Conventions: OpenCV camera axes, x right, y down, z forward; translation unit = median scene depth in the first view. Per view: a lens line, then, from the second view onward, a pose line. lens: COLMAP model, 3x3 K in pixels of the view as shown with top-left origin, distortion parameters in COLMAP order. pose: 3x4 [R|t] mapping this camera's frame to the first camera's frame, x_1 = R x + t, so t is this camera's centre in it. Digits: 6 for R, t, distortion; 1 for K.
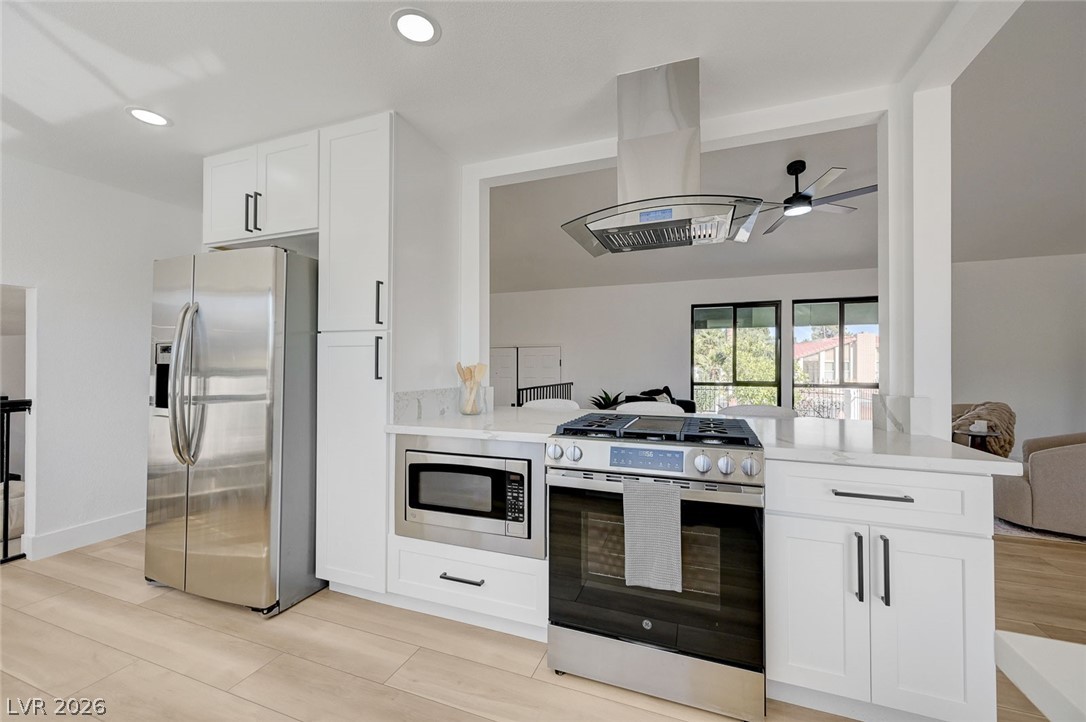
lens RADIAL K [[424.4, 0, 543.8], [0, 424.4, 362.7], [0, 0, 1]] dist [0.007095, -0.000064]
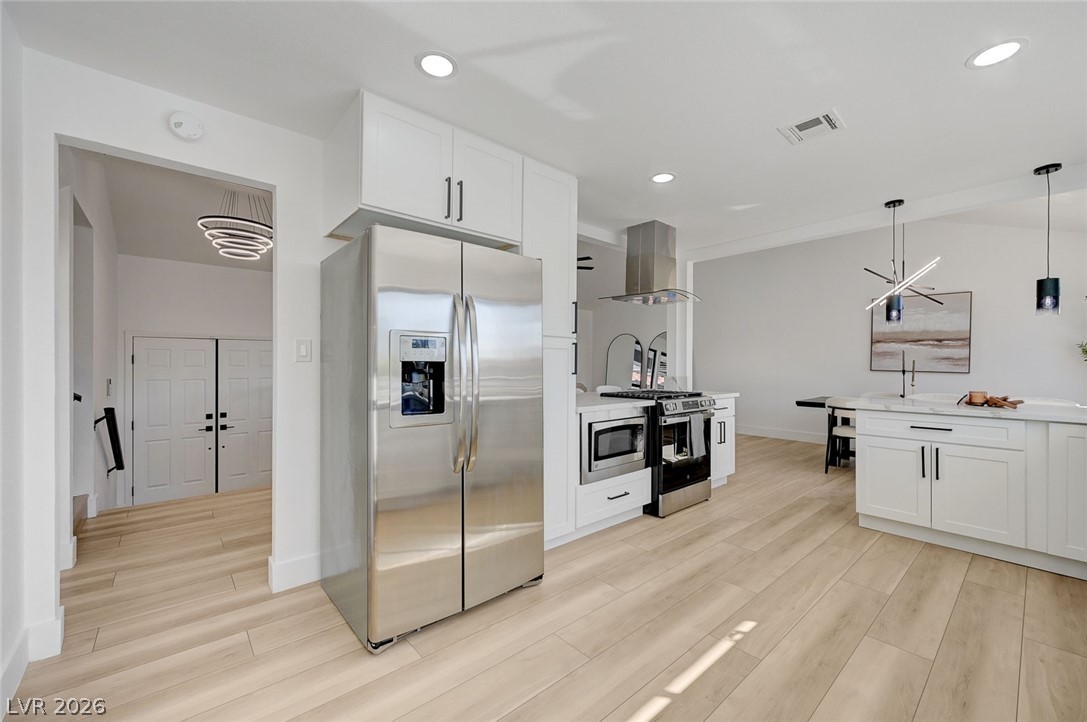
lens RADIAL K [[430.3, 0, 550.5], [0, 430.3, 363.9], [0, 0, 1]] dist [0.001530, 0.000059]
pose [[0.471322, 0.000975, 0.881961, -1.697919], [-0.008778, 0.999955, 0.003585, 0.001201], [-0.881917, -0.009431, 0.471310, 0.439699]]
